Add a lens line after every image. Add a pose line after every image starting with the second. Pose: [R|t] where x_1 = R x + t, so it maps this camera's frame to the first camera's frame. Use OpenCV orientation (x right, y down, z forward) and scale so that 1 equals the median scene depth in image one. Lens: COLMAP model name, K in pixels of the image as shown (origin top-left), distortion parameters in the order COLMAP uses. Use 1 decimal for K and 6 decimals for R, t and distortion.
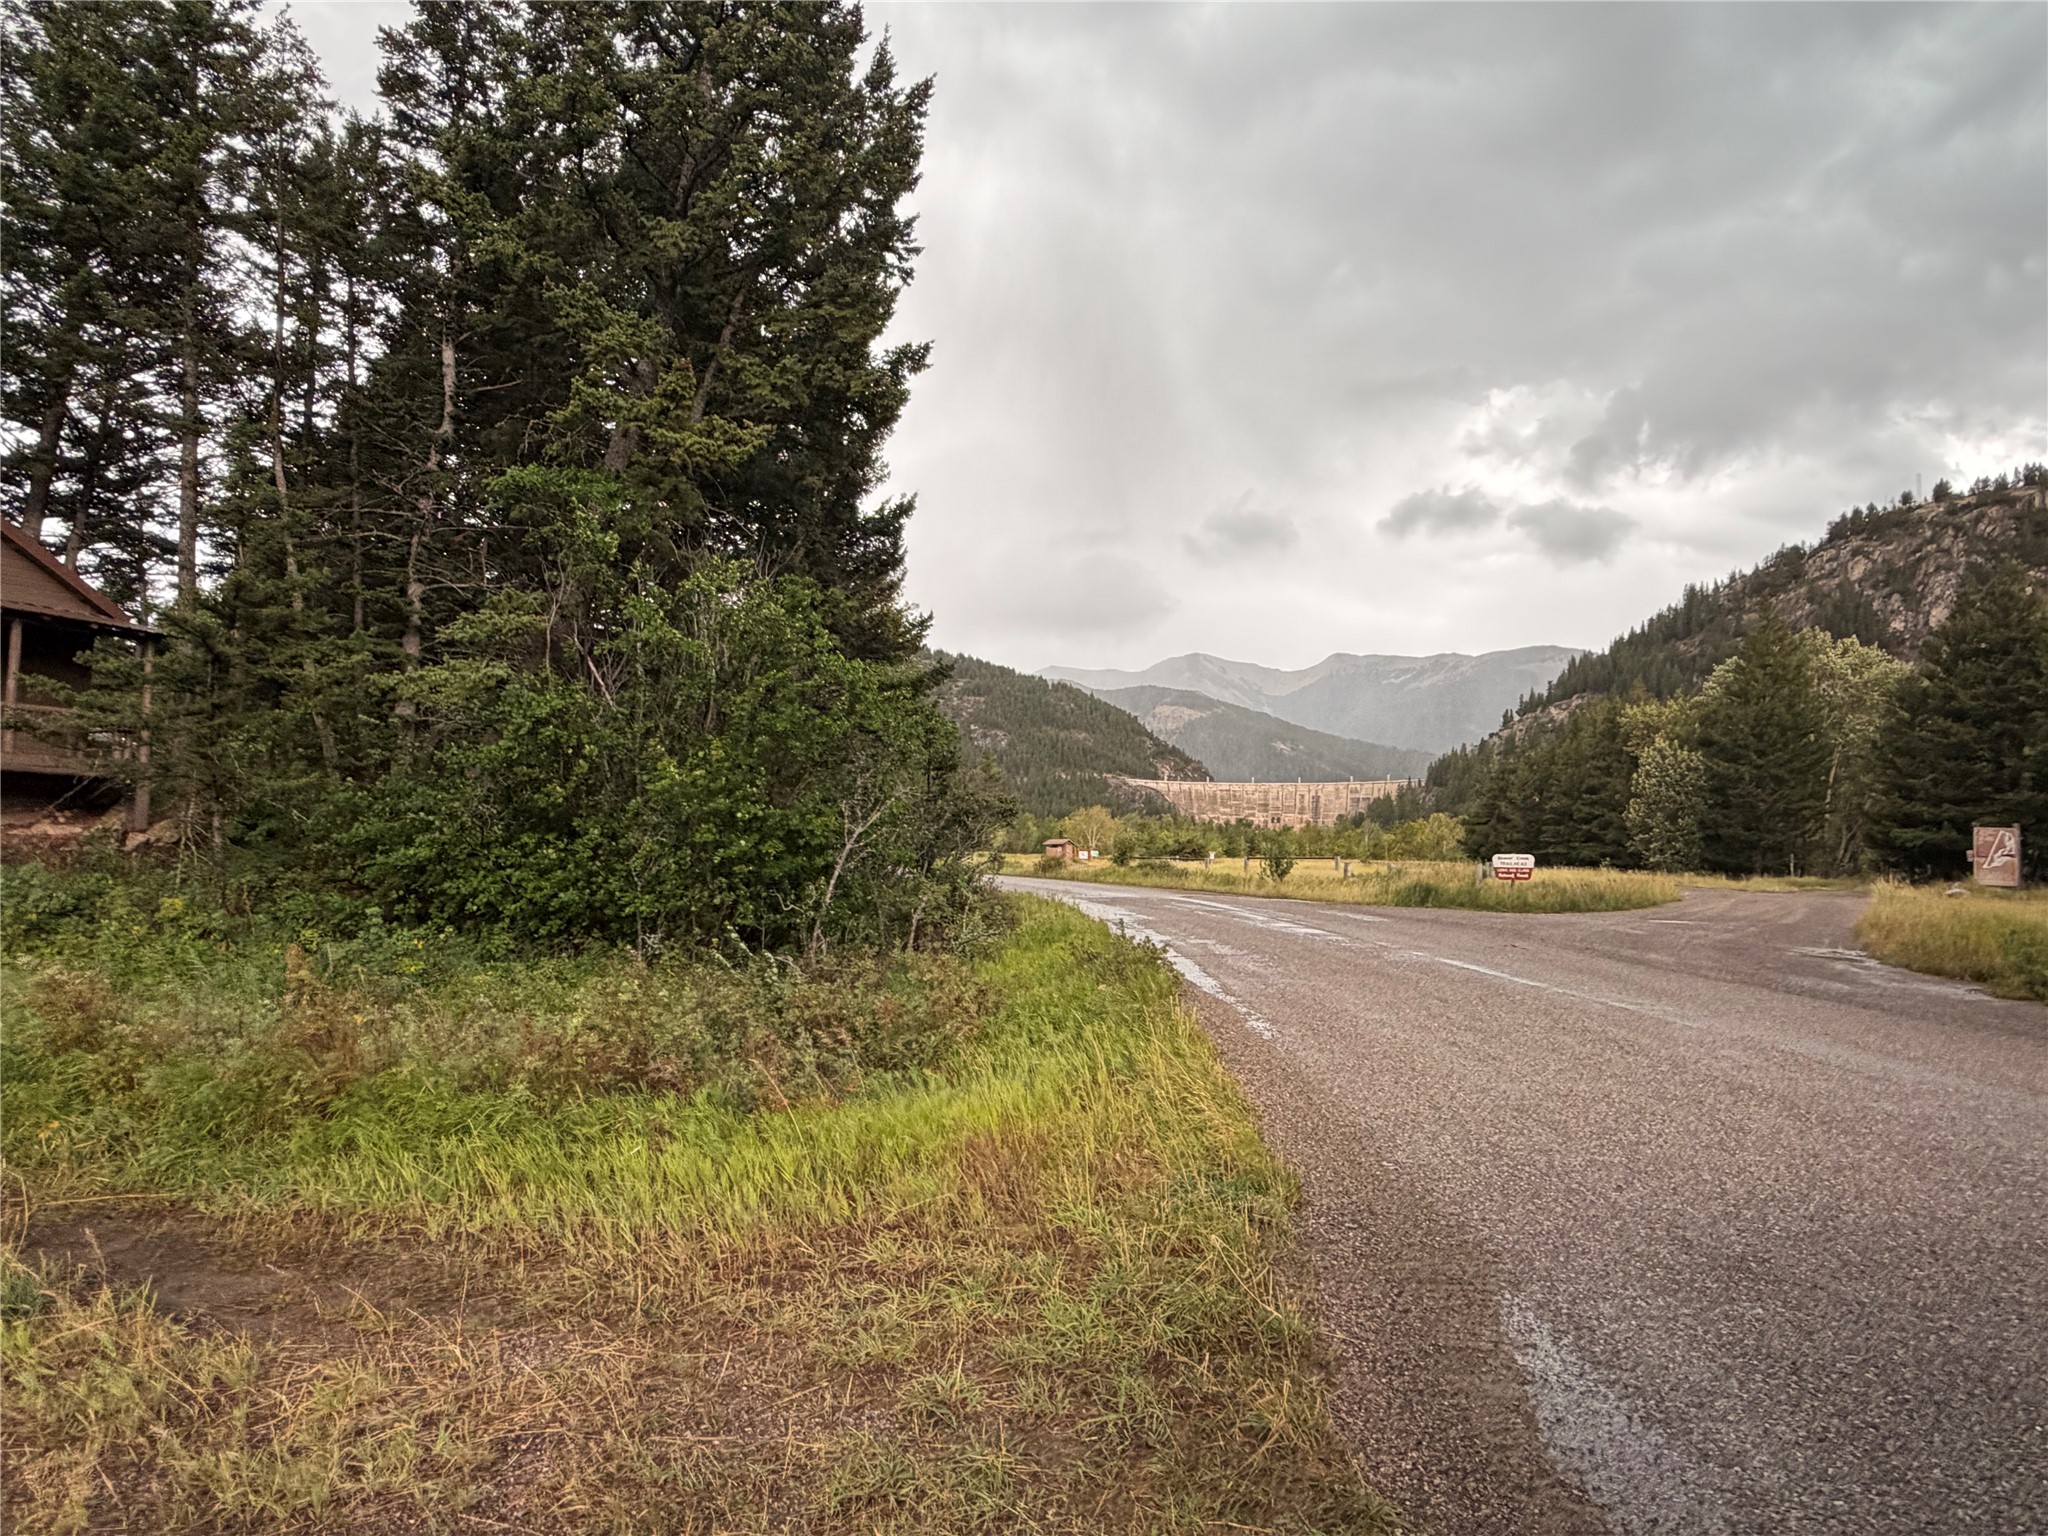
lens RADIAL K [[1193.2, 0, 1006.4], [0, 1193.2, 762.6], [0, 0, 1]] dist [-0.002796, -0.003191]
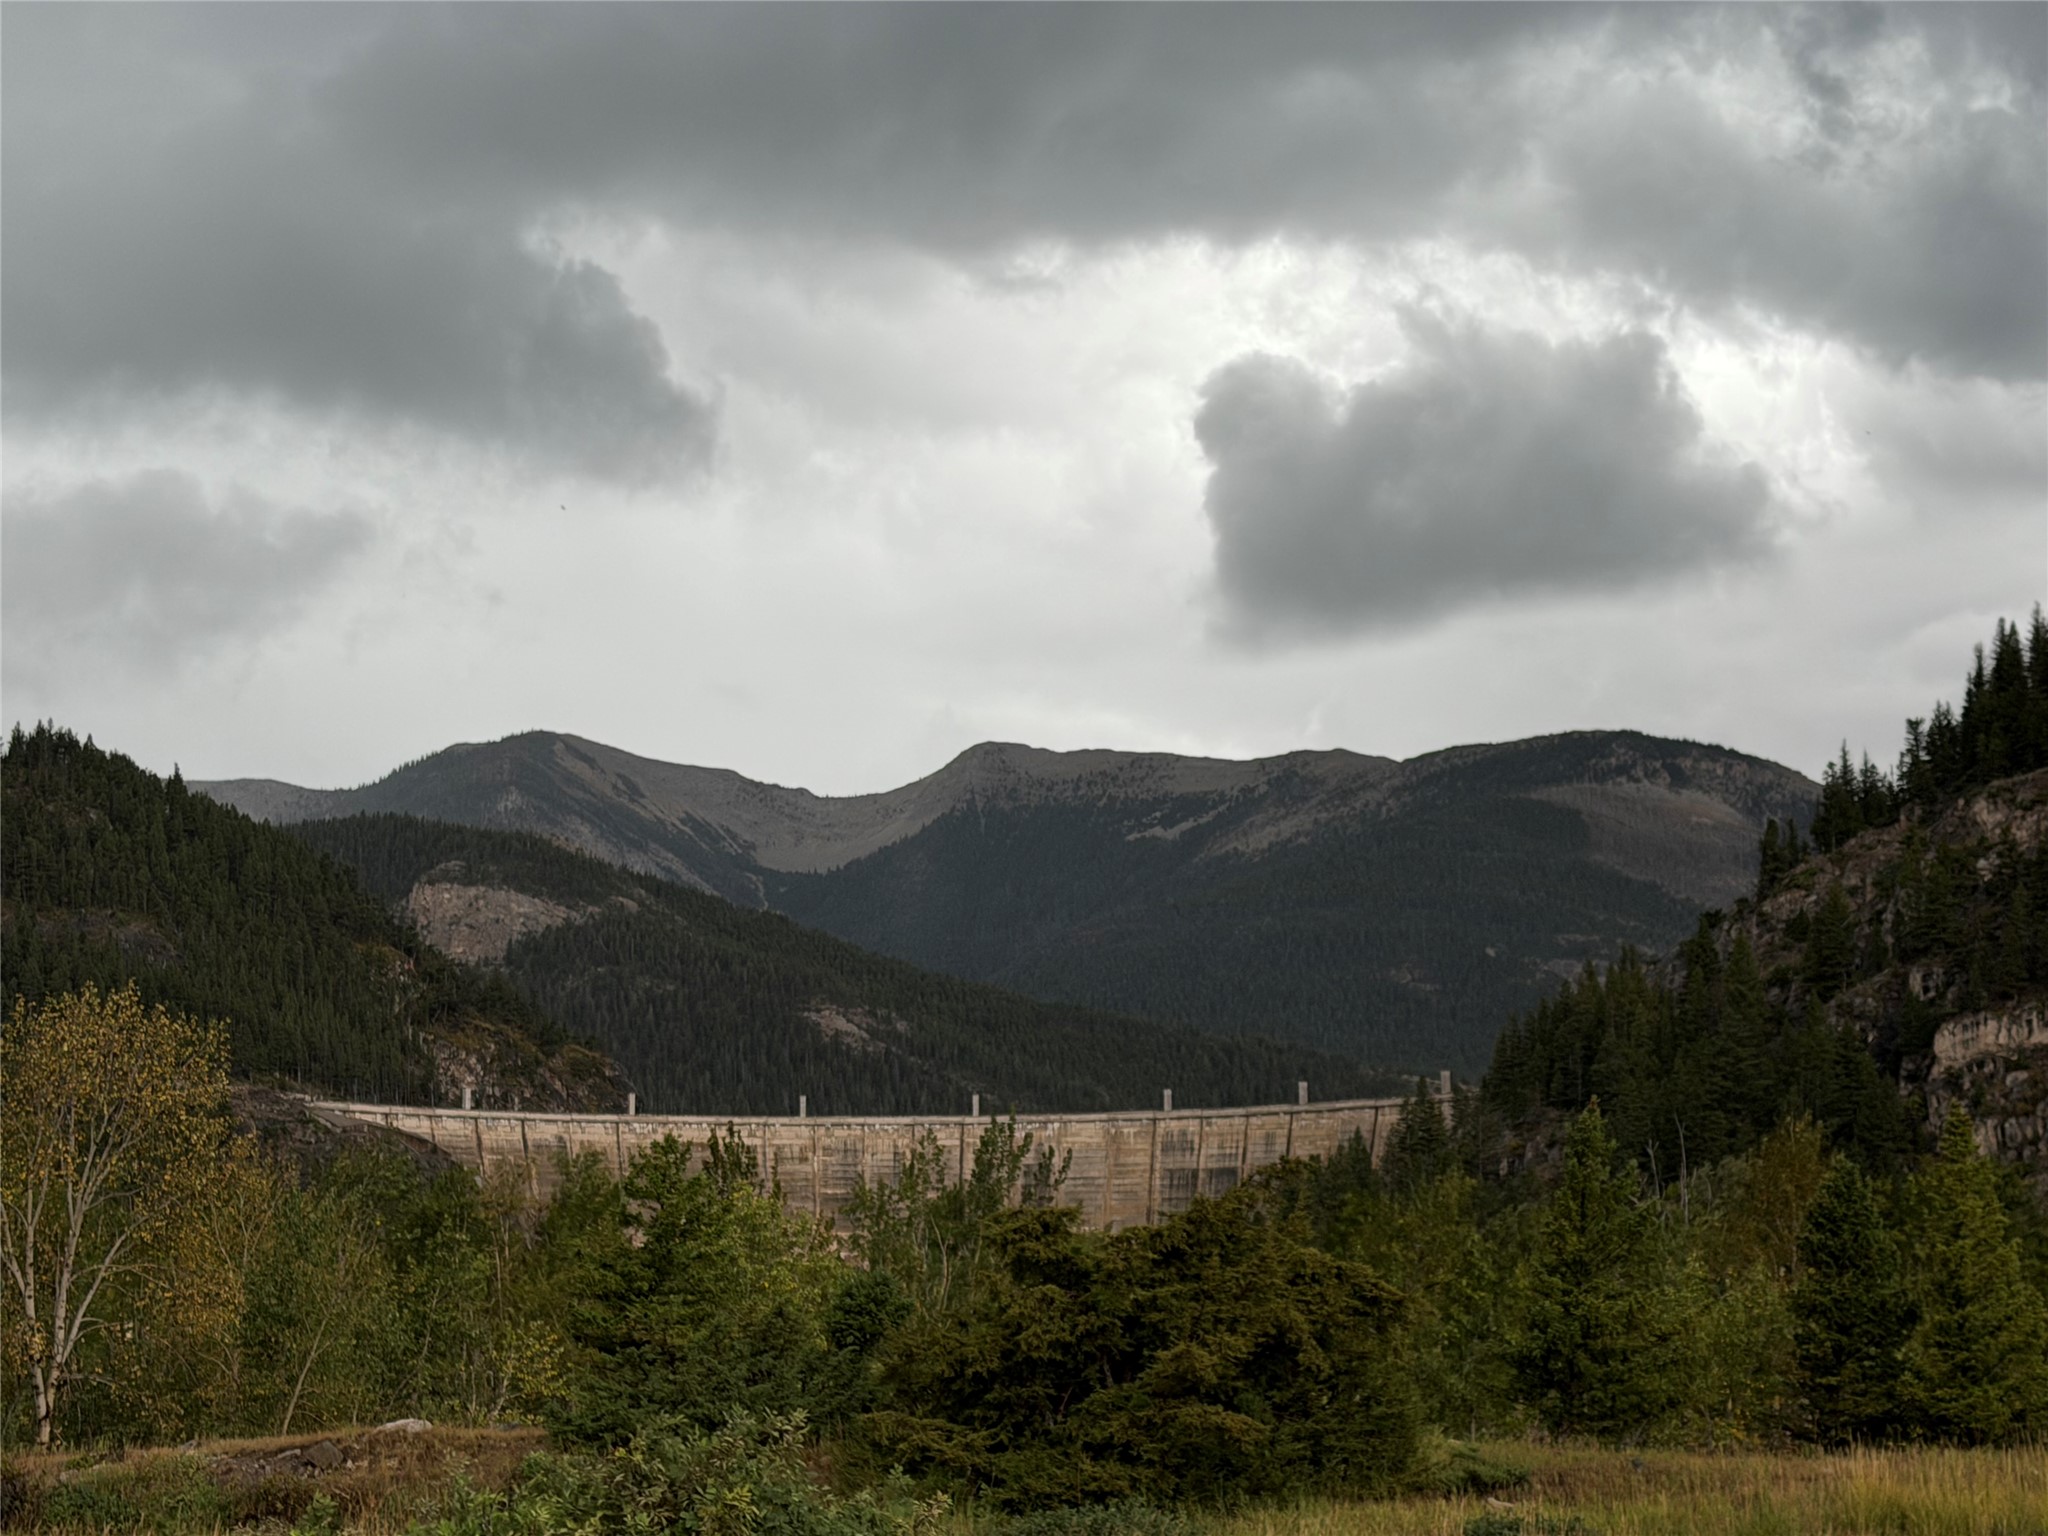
lens RADIAL K [[3828.0, 0, 1024.1], [0, 3828.0, 768.2], [0, 0, 1]] dist [0.017440, 0.000000]
pose [[0.959393, 0.025969, 0.280873, 0.014447], [-0.001660, 0.996255, -0.086443, 0.012902], [-0.282066, 0.082467, 0.955844, 0.165061]]
